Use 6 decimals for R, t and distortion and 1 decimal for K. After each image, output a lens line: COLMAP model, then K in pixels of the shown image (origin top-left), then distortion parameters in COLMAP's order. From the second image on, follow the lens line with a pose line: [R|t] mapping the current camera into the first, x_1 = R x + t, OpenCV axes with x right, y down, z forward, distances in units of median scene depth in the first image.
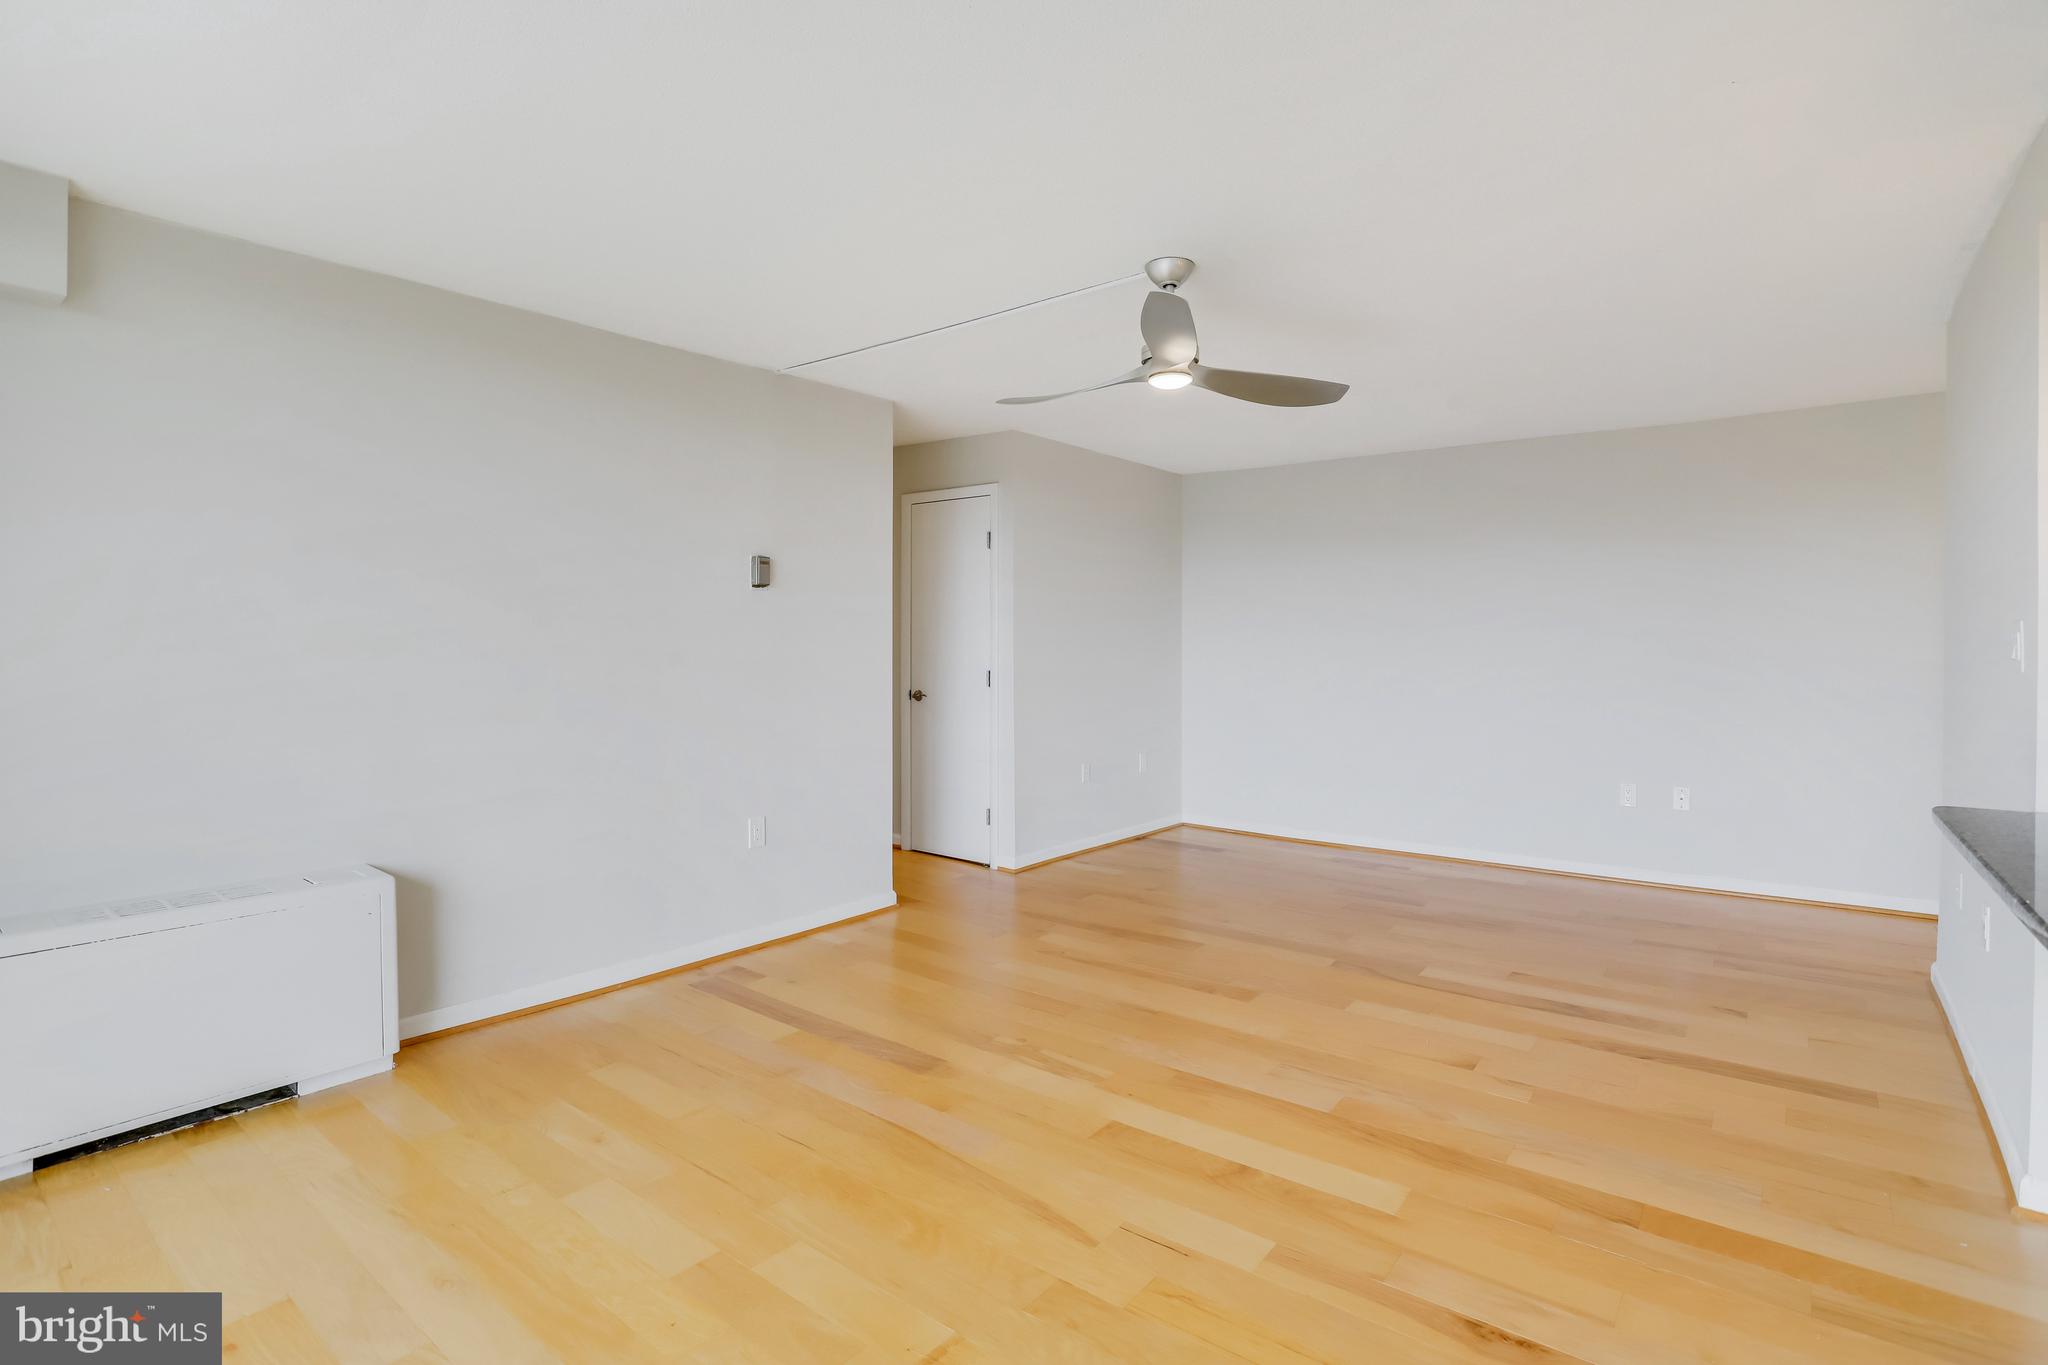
lens RADIAL K [[993.8, 0, 1031.0], [0, 993.8, 668.8], [0, 0, 1]] dist [-0.012313, 0.004326]
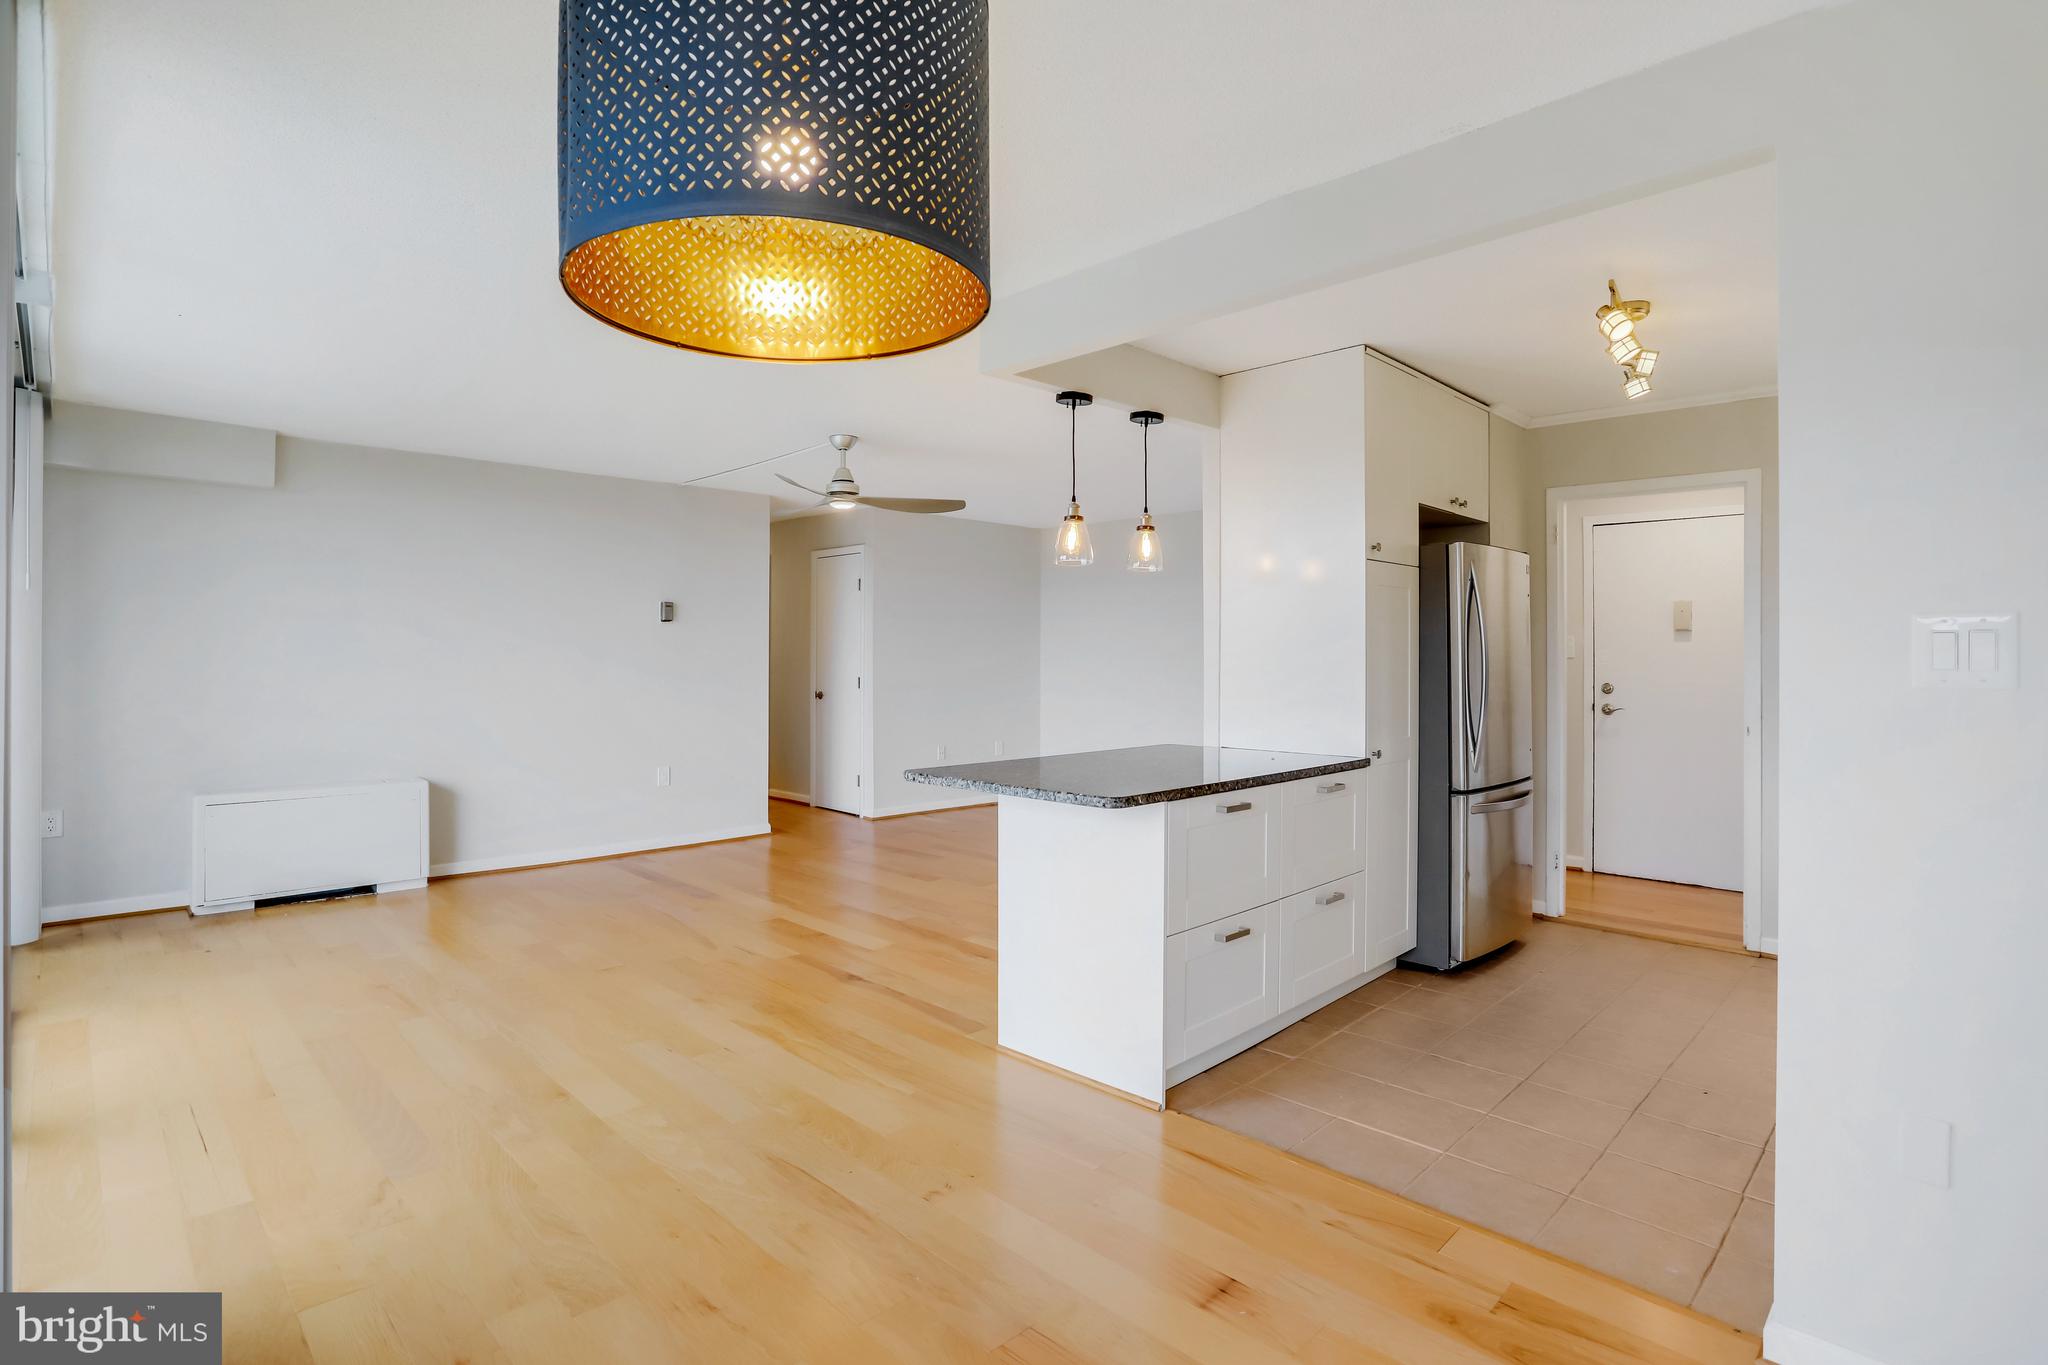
lens RADIAL K [[993.8, 0, 1017.5], [0, 993.8, 673.6], [0, 0, 1]] dist [-0.012313, 0.004326]
pose [[0.990848, 0.001677, -0.134973, 0.496478], [-0.003161, 0.999937, -0.010783, 0.015748], [0.134947, 0.011111, 0.990791, -0.491235]]
